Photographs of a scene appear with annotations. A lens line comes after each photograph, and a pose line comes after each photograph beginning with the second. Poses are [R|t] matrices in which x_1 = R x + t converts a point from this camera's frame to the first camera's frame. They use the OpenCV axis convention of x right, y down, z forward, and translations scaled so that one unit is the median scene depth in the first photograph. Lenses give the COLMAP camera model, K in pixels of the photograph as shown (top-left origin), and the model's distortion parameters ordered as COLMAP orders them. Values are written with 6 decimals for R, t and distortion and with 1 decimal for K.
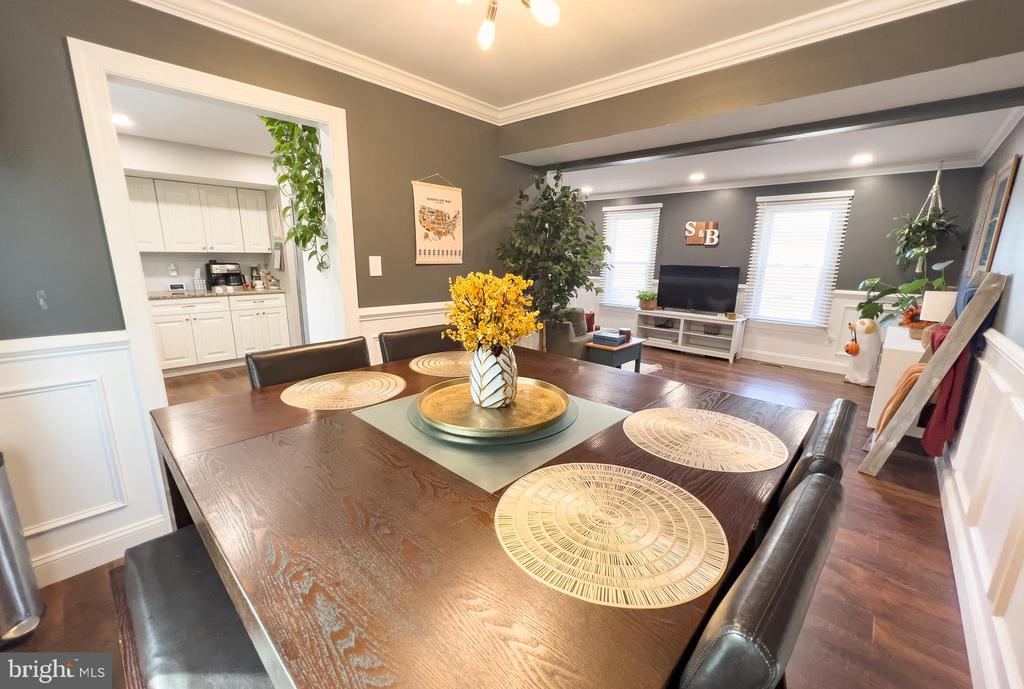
lens RADIAL K [[405.9, 0, 506.8], [0, 405.9, 347.3], [0, 0, 1]] dist [0.000793, 0.000065]
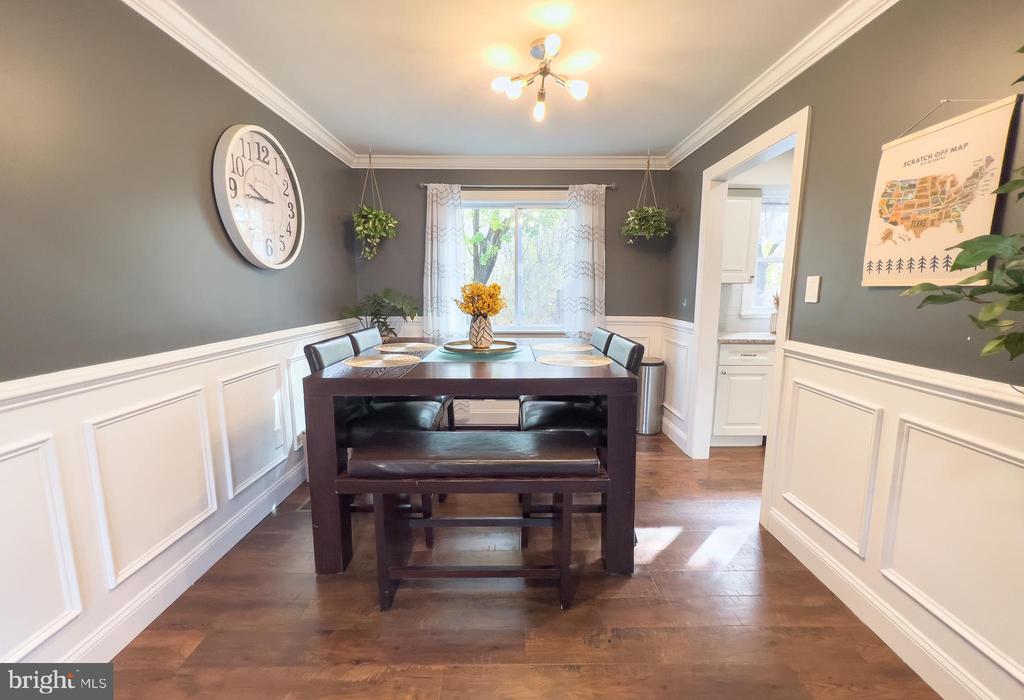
lens RADIAL K [[416.7, 0, 513.6], [0, 416.7, 345.8], [0, 0, 1]] dist [-0.011946, -0.000229]
pose [[-0.730025, 0.076385, -0.679139, 0.319617], [-0.169915, 0.942245, 0.288624, -0.122958], [0.661961, 0.326099, -0.674883, 0.637053]]
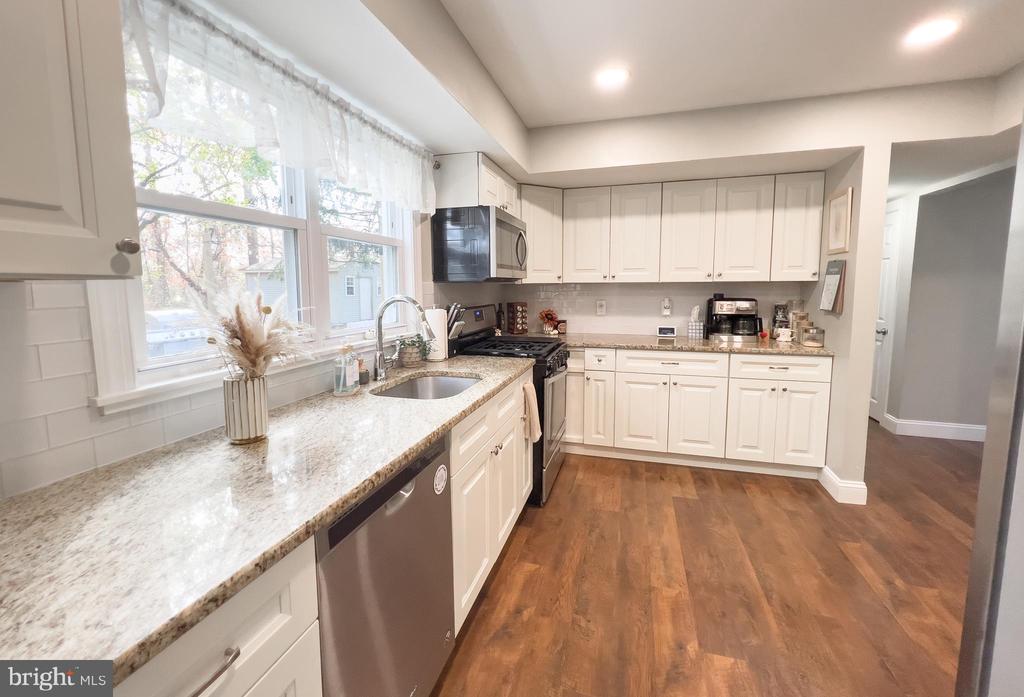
lens RADIAL K [[416.7, 0, 520.8], [0, 416.7, 325.0], [0, 0, 1]] dist [-0.011946, -0.000229]
pose [[0.459902, 0.066956, -0.885442, -0.290348], [-0.189221, 0.981640, -0.024051, -0.093462], [0.867575, 0.178605, 0.464127, 0.442336]]
